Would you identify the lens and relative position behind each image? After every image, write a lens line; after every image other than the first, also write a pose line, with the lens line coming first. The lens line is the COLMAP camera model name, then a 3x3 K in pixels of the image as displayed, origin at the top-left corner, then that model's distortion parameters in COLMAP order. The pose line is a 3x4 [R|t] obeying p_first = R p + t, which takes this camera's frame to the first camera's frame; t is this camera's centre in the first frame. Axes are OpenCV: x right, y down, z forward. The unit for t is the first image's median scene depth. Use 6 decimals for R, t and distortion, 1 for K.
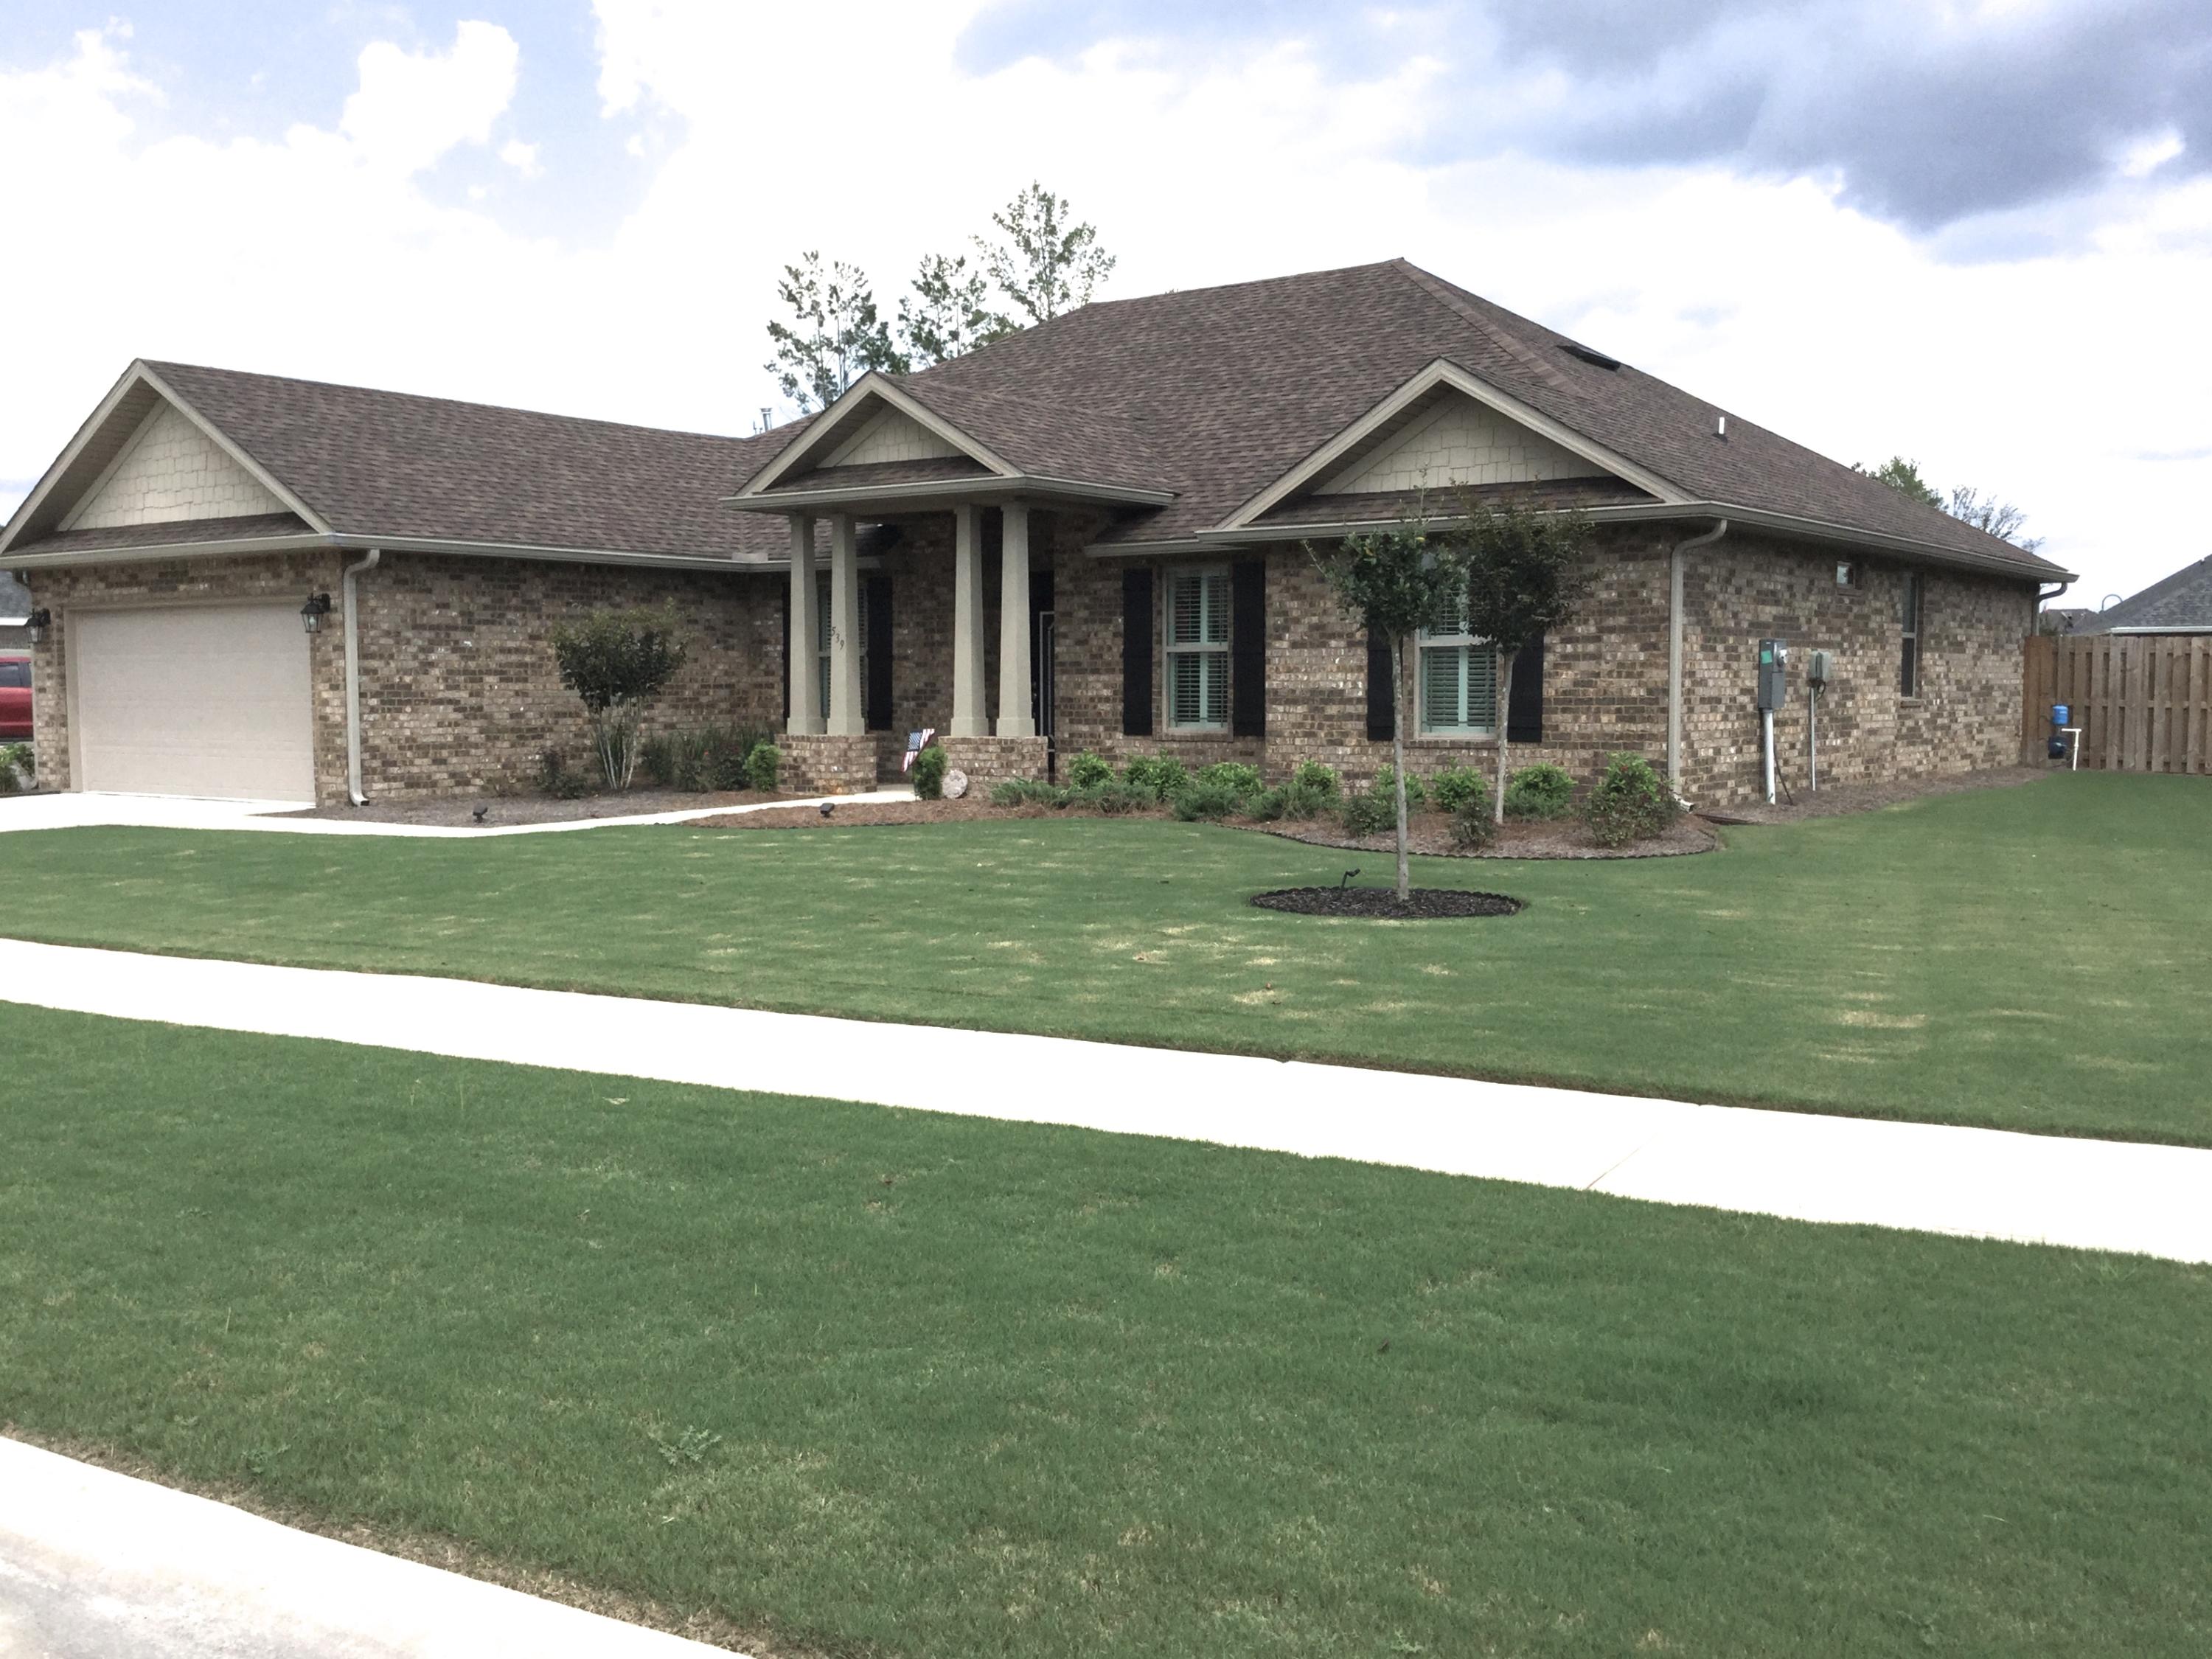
lens RADIAL K [[2010.2, 0, 1106.0], [0, 2010.2, 829.5], [0, 0, 1]] dist [0.144780, -0.288237]
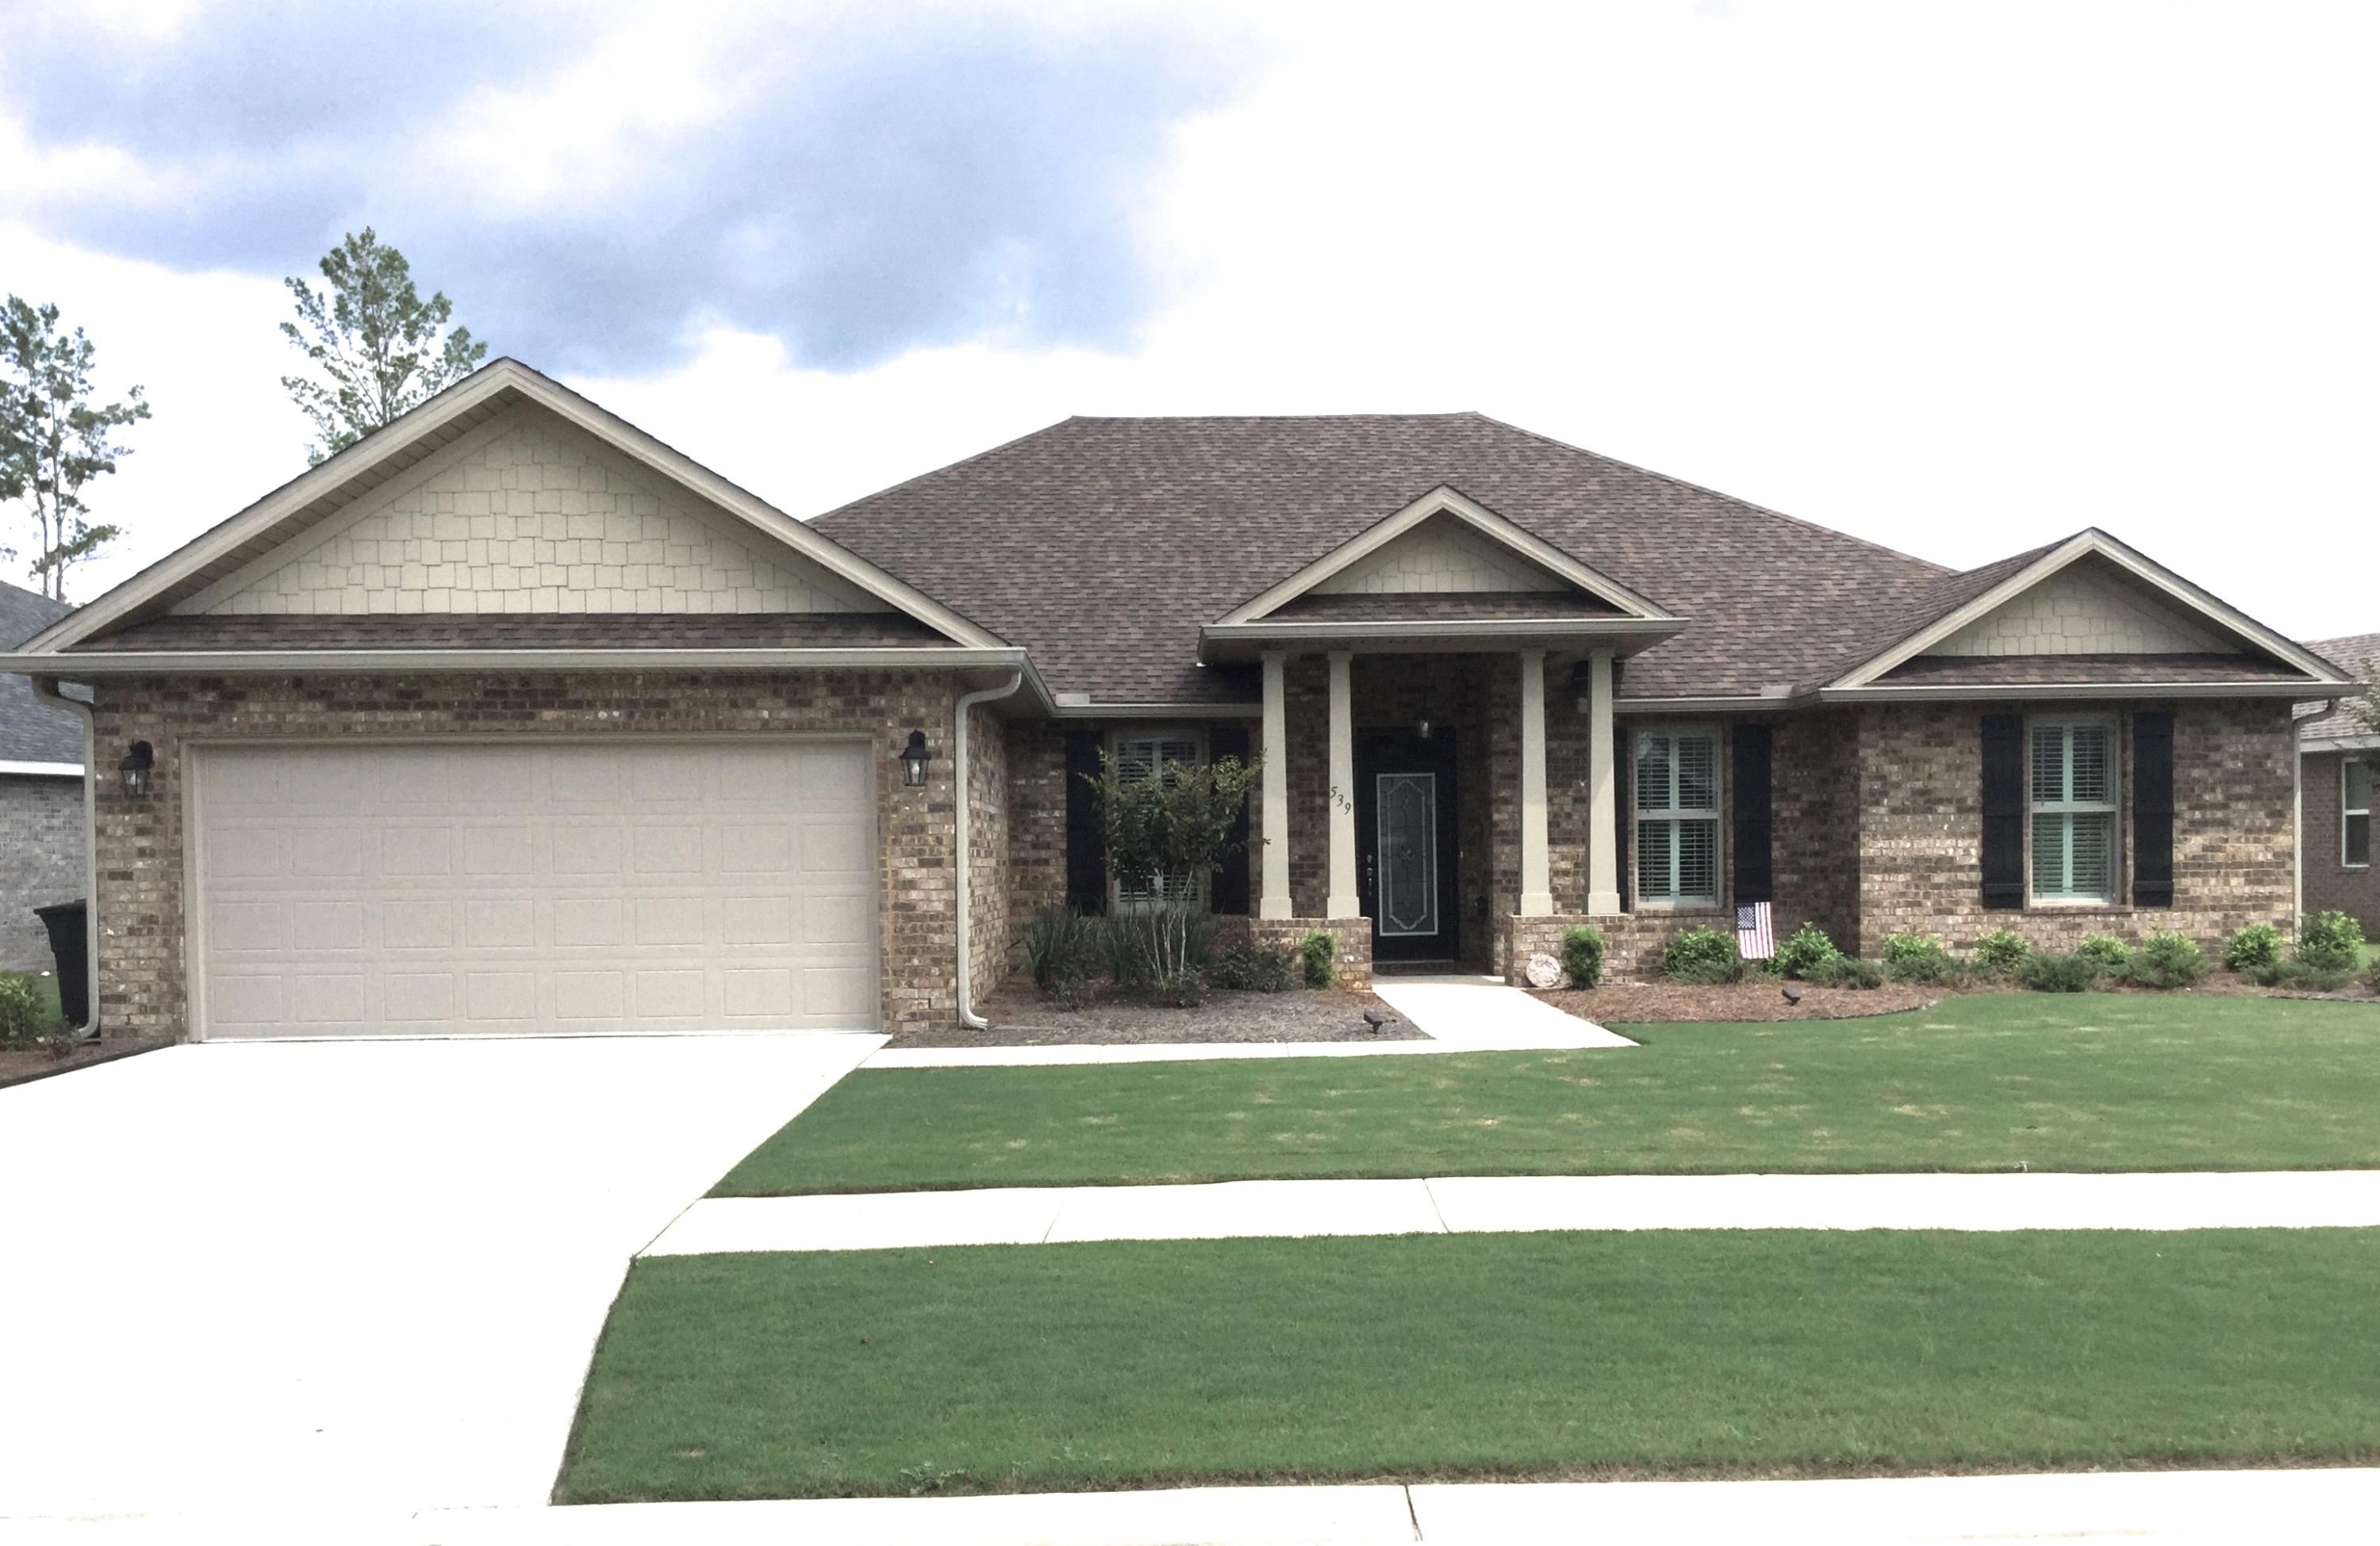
lens RADIAL K [[2237.2, 0, 1190.3], [0, 2237.2, 933.2], [0, 0, 1]] dist [0.159468, -0.337183]
pose [[0.805225, -0.022407, 0.592546, -0.812535], [0.051566, 0.998146, -0.032329, -0.016271], [-0.590723, 0.056587, 0.804888, 0.338126]]
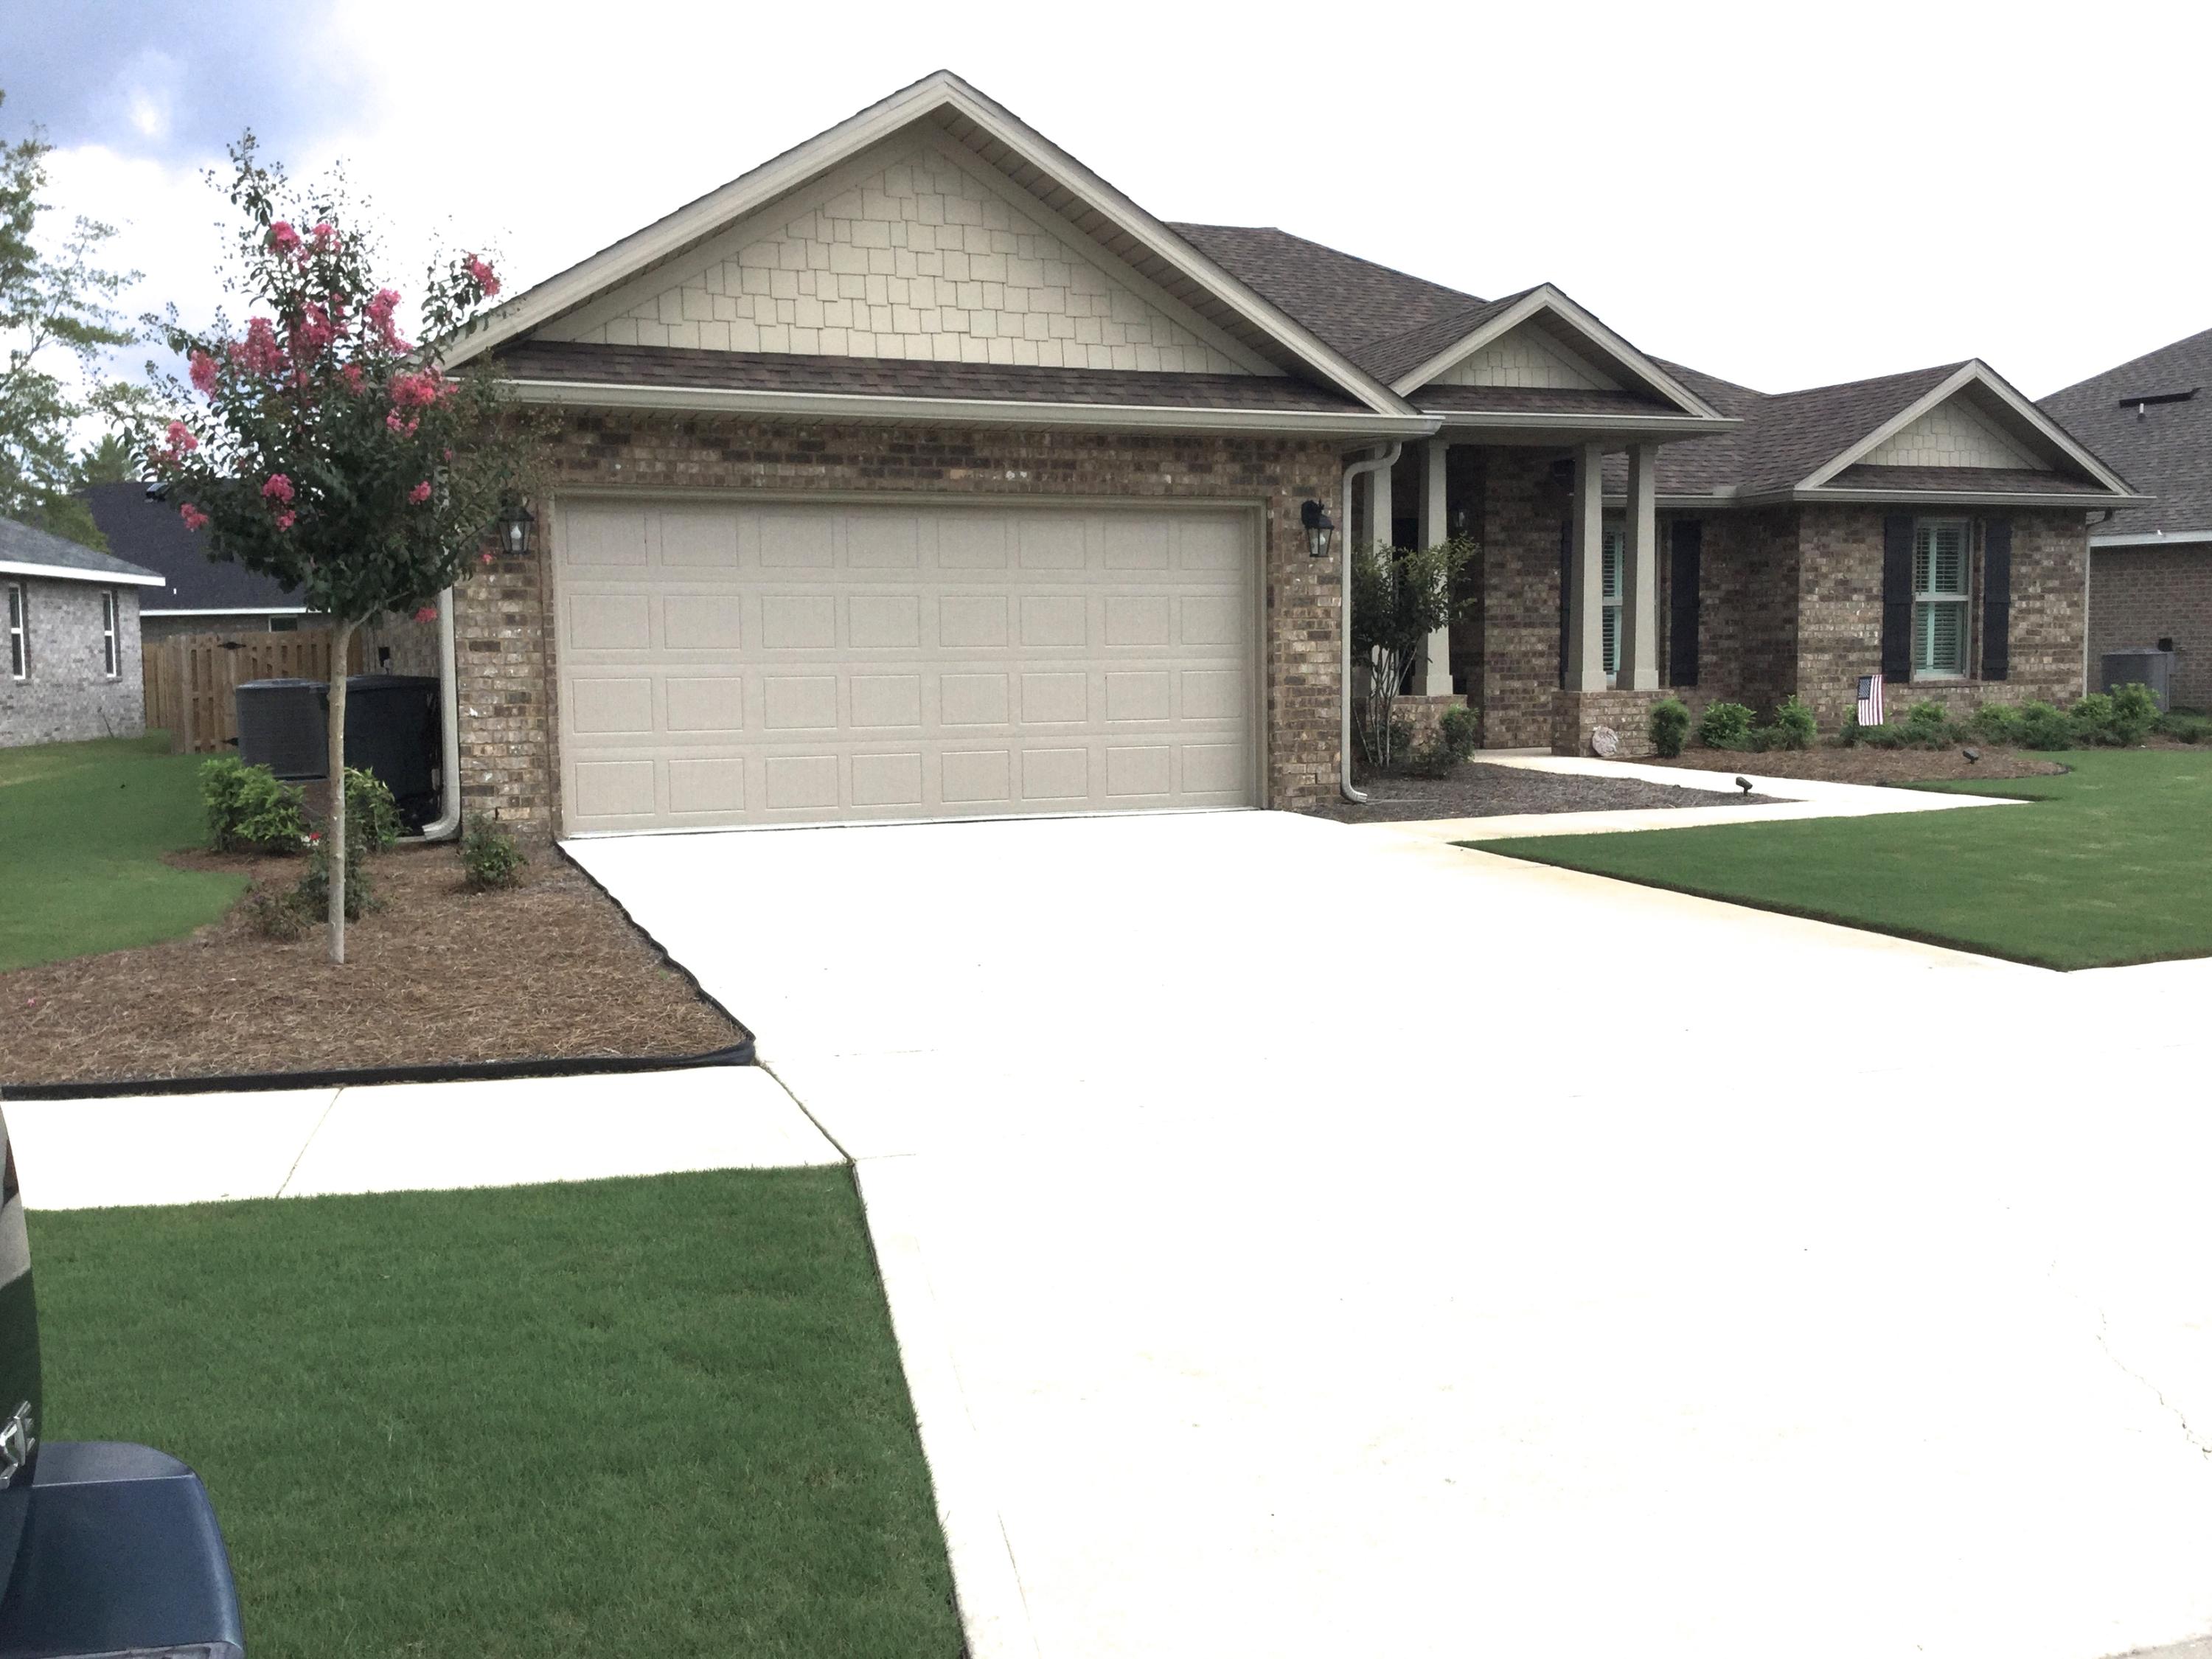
lens RADIAL K [[2010.2, 0, 1106.0], [0, 2010.2, 829.5], [0, 0, 1]] dist [0.144780, -0.288237]
pose [[0.545069, -0.072421, 0.835257, -1.059055], [0.071682, 0.996640, 0.039635, -0.038144], [-0.835321, 0.038269, 0.548429, 0.723052]]
